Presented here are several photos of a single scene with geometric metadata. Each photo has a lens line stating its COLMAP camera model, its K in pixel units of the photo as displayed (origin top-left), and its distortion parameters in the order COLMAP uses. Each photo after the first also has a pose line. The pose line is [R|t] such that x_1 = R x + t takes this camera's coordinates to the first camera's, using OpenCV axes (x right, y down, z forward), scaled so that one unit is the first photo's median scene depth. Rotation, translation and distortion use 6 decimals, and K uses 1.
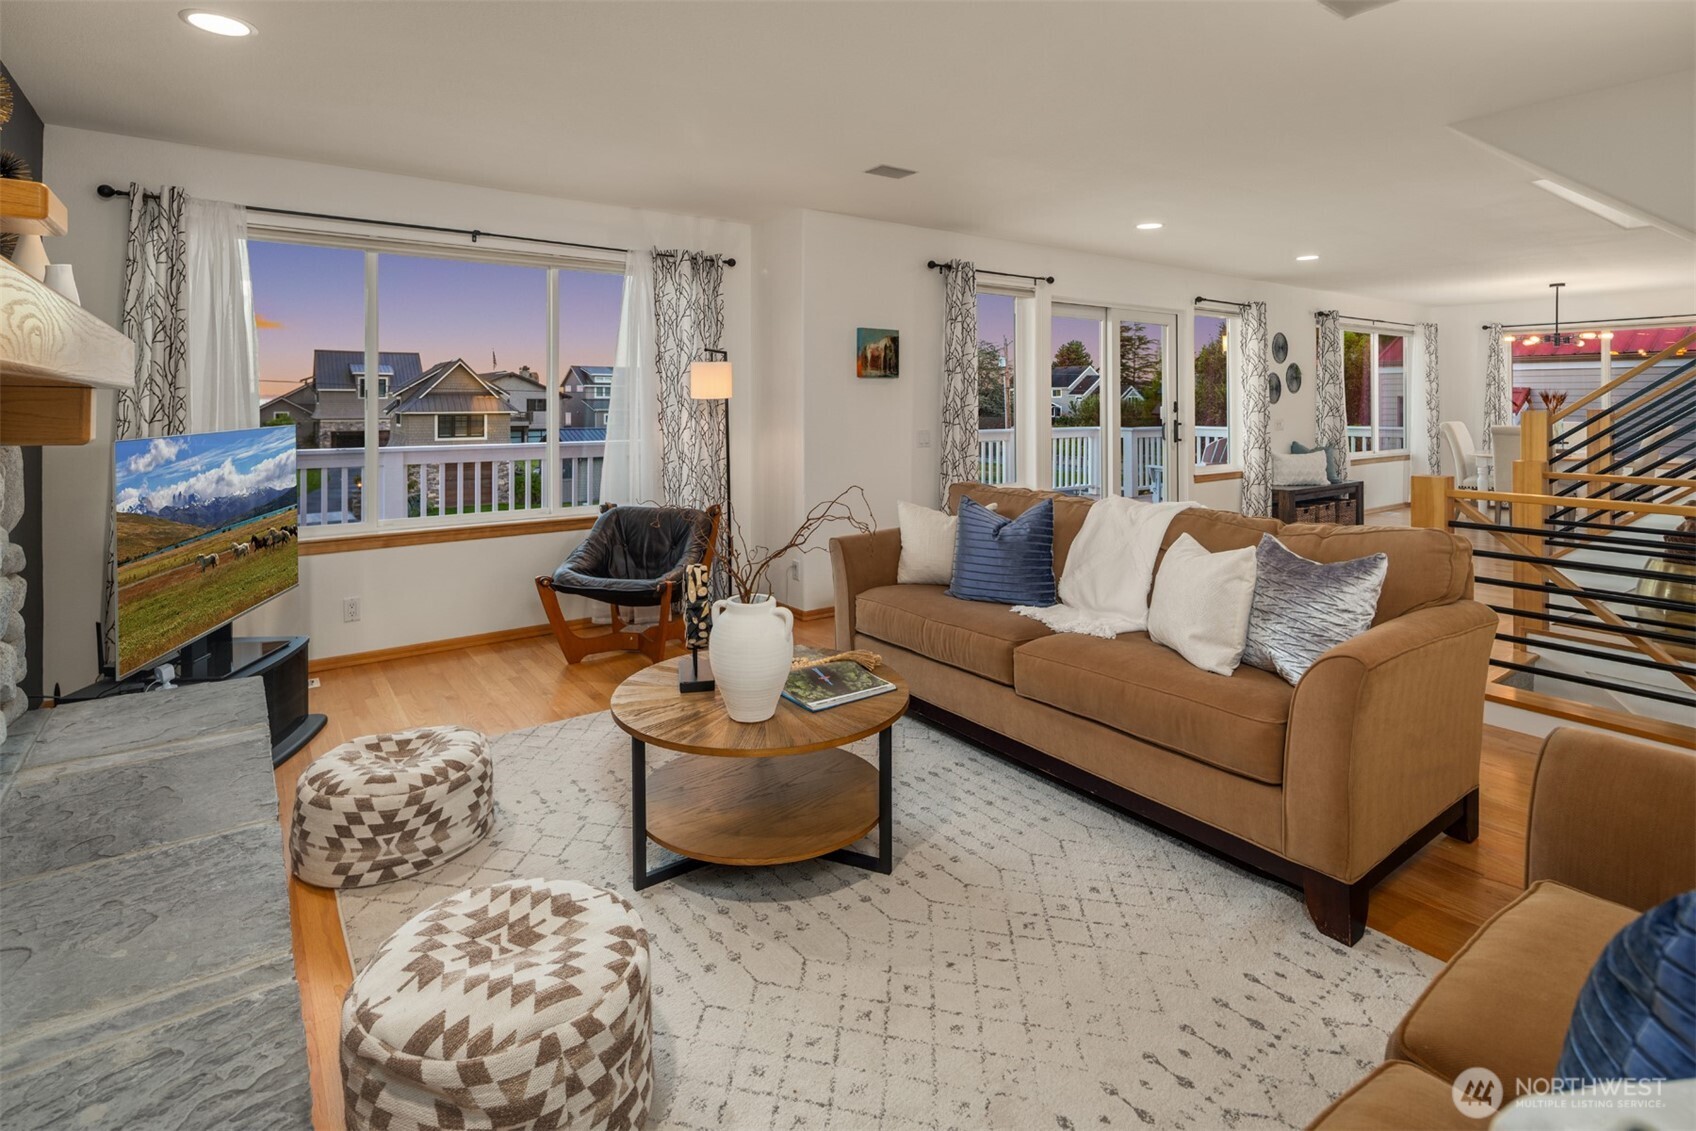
lens RADIAL K [[826.7, 0, 828.2], [0, 826.7, 420.4], [0, 0, 1]] dist [-0.002266, -0.004115]
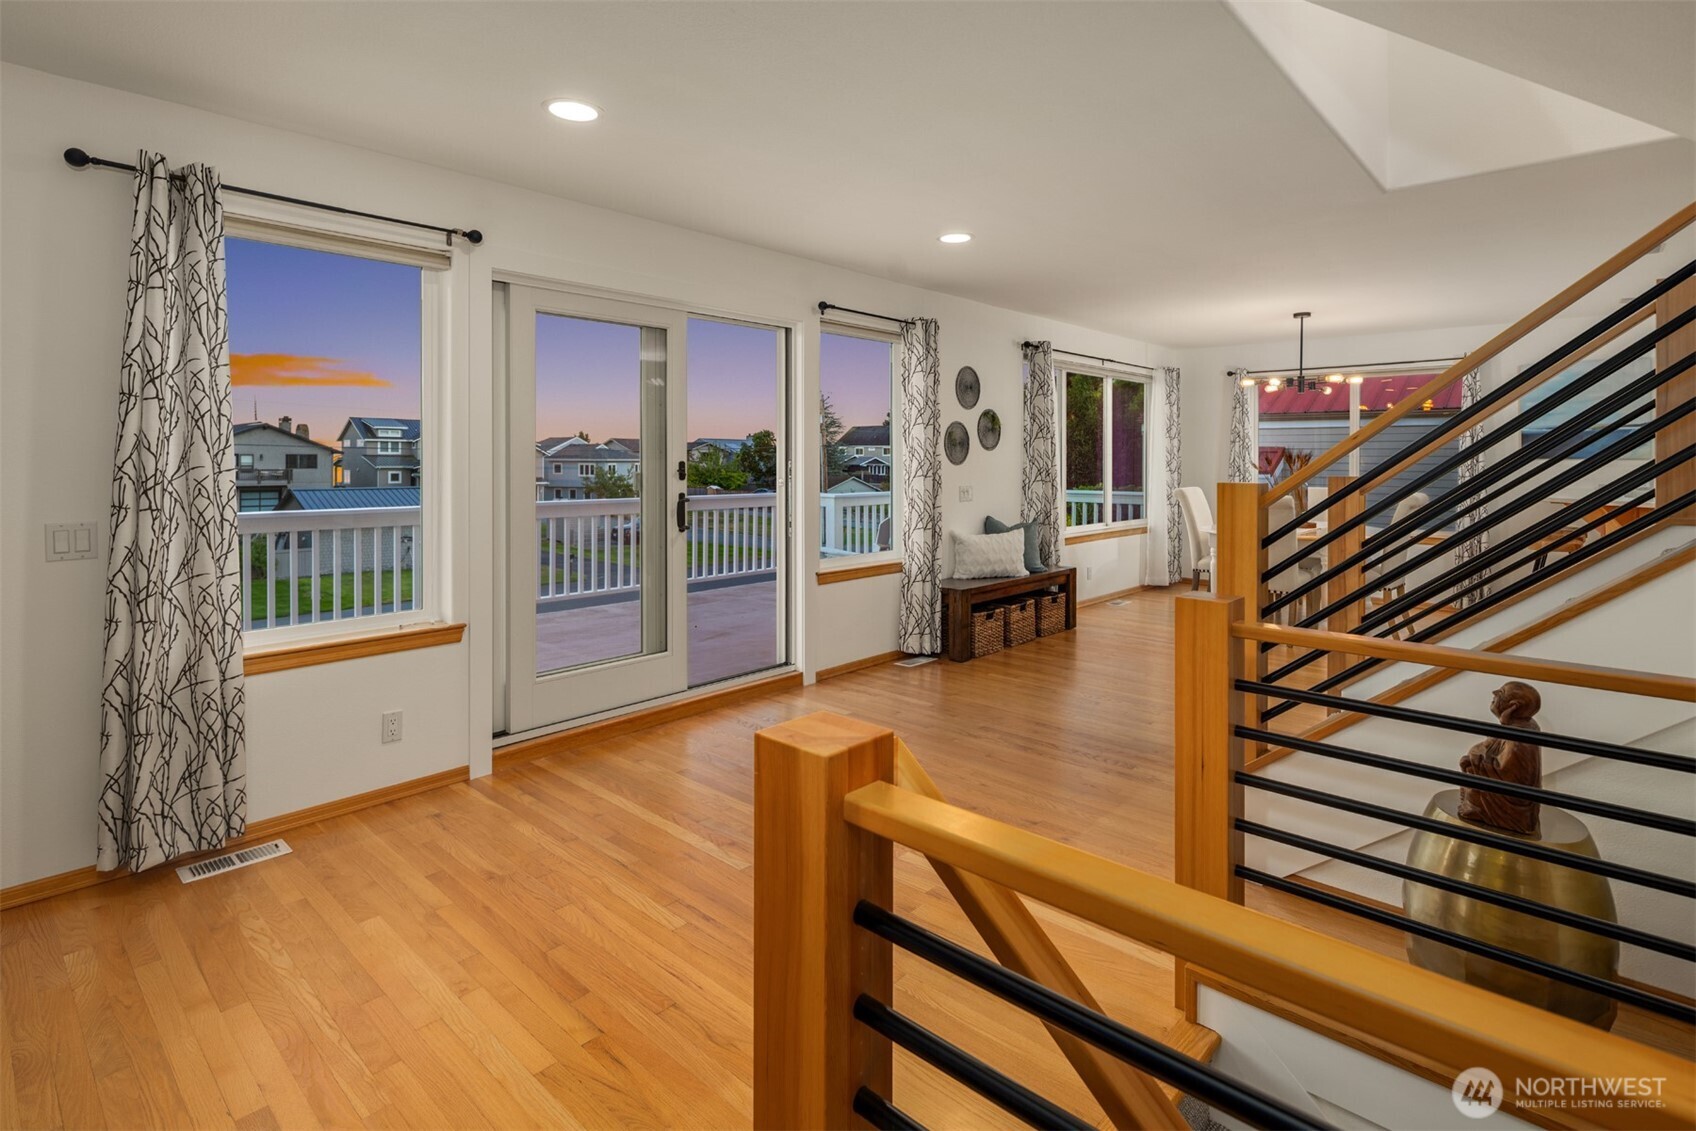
lens RADIAL K [[826.7, 0, 845.7], [0, 826.7, 492.5], [0, 0, 1]] dist [-0.002266, -0.004115]
pose [[0.979050, -0.003709, 0.203584, 0.293095], [0.000226, 0.999853, 0.017126, -0.008283], [-0.203618, -0.016721, 0.978908, 0.308390]]
